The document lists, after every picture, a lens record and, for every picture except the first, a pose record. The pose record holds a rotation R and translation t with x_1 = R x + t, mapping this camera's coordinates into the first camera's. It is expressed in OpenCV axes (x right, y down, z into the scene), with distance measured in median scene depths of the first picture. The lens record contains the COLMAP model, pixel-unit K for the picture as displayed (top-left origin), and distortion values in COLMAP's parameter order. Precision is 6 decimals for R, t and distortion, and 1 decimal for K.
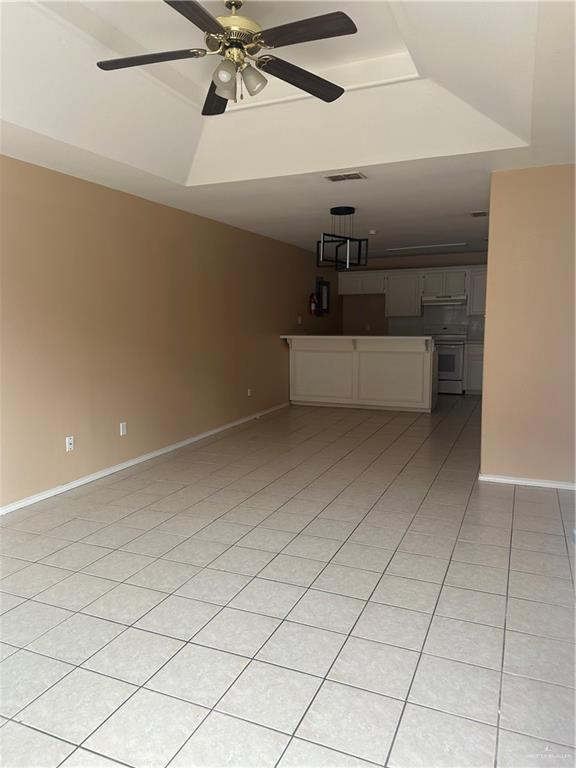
lens RADIAL K [[537.5, 0, 288.0], [0, 537.5, 384.0], [0, 0, 1]] dist [0.002745, 0.001102]
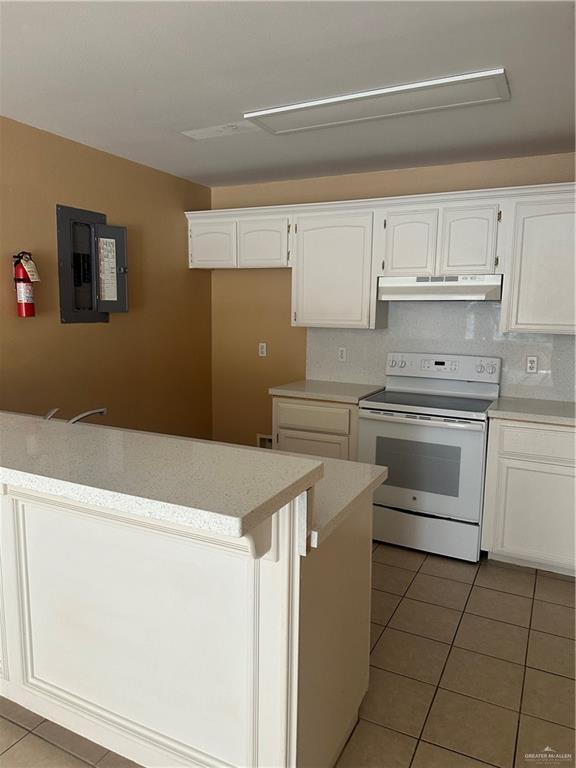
lens RADIAL K [[544.2, 0, 288.9], [0, 544.2, 365.9], [0, 0, 1]] dist [0.002663, -0.001134]
pose [[0.997905, 0.040828, -0.050181, 0.211697], [-0.041160, 0.999137, -0.005609, -0.097599], [0.049909, 0.007662, 0.998724, 0.631360]]
